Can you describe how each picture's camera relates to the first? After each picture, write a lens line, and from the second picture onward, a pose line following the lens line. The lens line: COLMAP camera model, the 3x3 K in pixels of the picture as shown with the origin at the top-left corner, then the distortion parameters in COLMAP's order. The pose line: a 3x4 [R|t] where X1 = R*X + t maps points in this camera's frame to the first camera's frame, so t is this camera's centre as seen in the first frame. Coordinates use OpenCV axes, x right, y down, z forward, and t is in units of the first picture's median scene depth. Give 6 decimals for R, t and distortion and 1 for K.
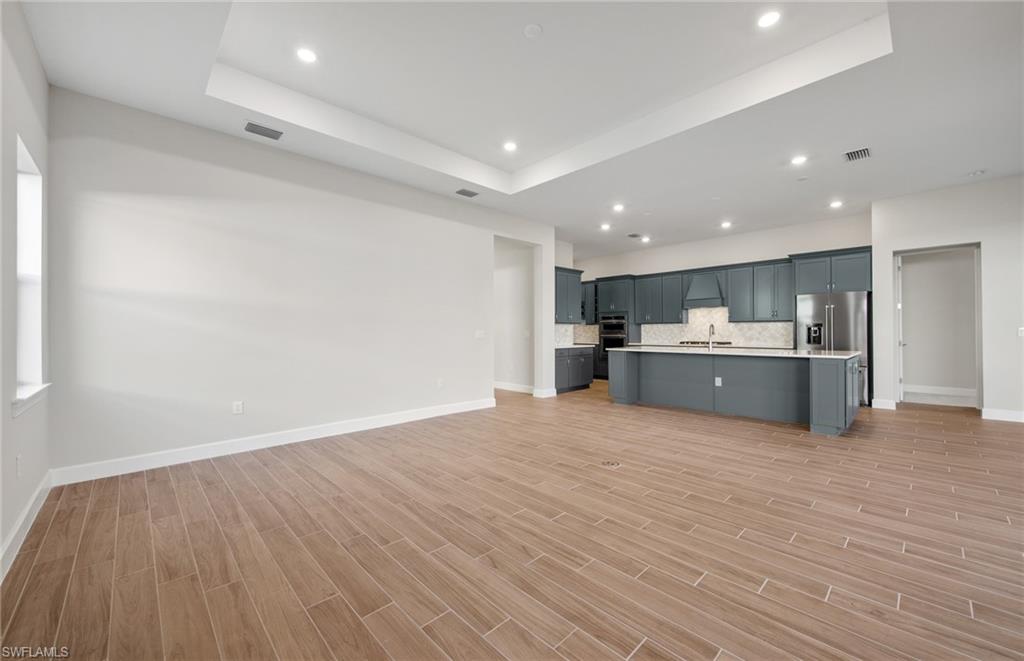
lens RADIAL K [[396.0, 0, 514.0], [0, 396.0, 329.8], [0, 0, 1]] dist [0.005868, -0.001037]
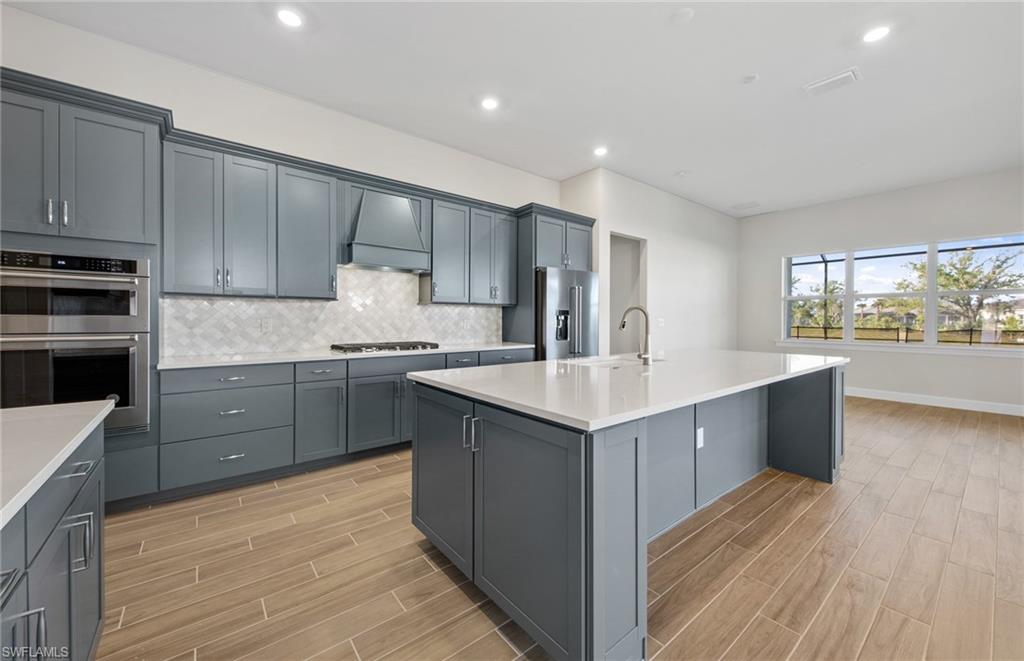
lens RADIAL K [[396.0, 0, 519.9], [0, 396.0, 318.2], [0, 0, 1]] dist [0.005868, -0.001037]
pose [[0.083160, 0.006317, 0.996516, 0.043687], [-0.008559, 0.999948, -0.005625, 0.002075], [-0.996499, -0.008062, 0.083210, 0.797350]]
